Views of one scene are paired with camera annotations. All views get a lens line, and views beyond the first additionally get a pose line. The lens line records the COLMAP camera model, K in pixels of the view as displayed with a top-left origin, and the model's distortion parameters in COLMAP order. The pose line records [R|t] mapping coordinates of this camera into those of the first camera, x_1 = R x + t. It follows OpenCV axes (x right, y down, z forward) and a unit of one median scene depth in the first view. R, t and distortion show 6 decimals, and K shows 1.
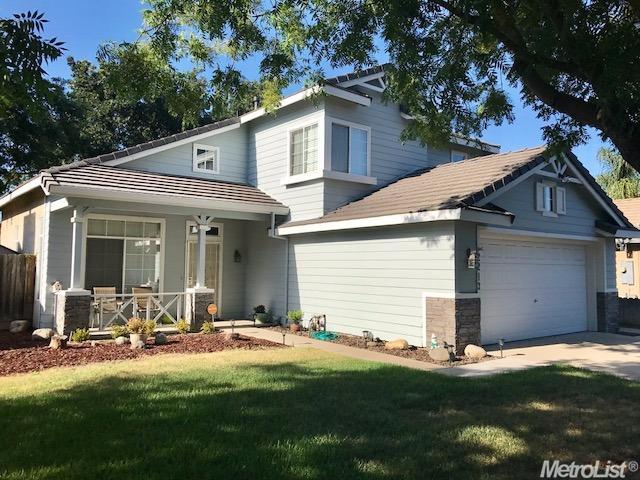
lens RADIAL K [[521.4, 0, 317.2], [0, 521.4, 234.5], [0, 0, 1]] dist [-0.005791, 0.004358]
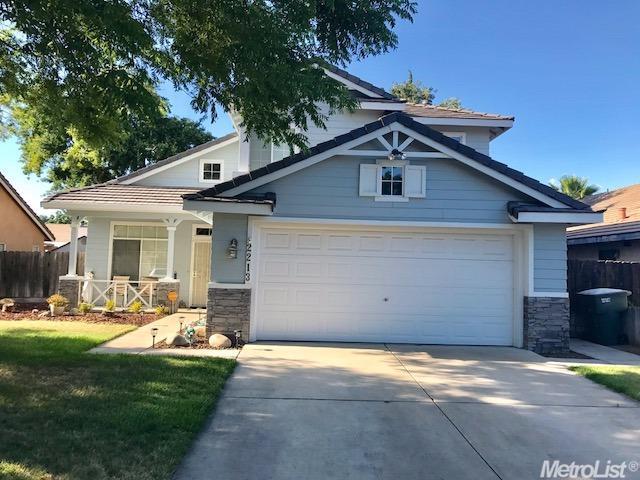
lens RADIAL K [[521.4, 0, 318.1], [0, 521.4, 239.1], [0, 0, 1]] dist [-0.005791, 0.004358]
pose [[0.808608, -0.022731, -0.587908, 0.751891], [0.018474, 0.999742, -0.013246, 0.032534], [0.588057, -0.000150, 0.808819, 0.213206]]
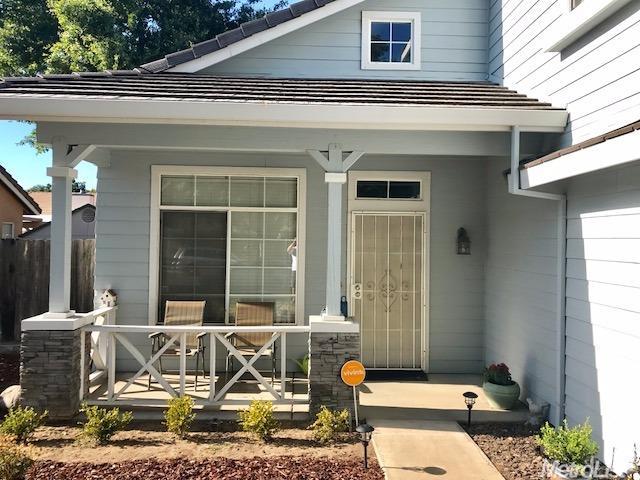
lens RADIAL K [[521.4, 0, 317.9], [0, 521.4, 241.9], [0, 0, 1]] dist [-0.005791, 0.004358]
pose [[0.805587, 0.006602, -0.592441, 0.021061], [0.031551, 0.998041, 0.054023, 0.014591], [0.591637, -0.062212, 0.803800, 0.629423]]
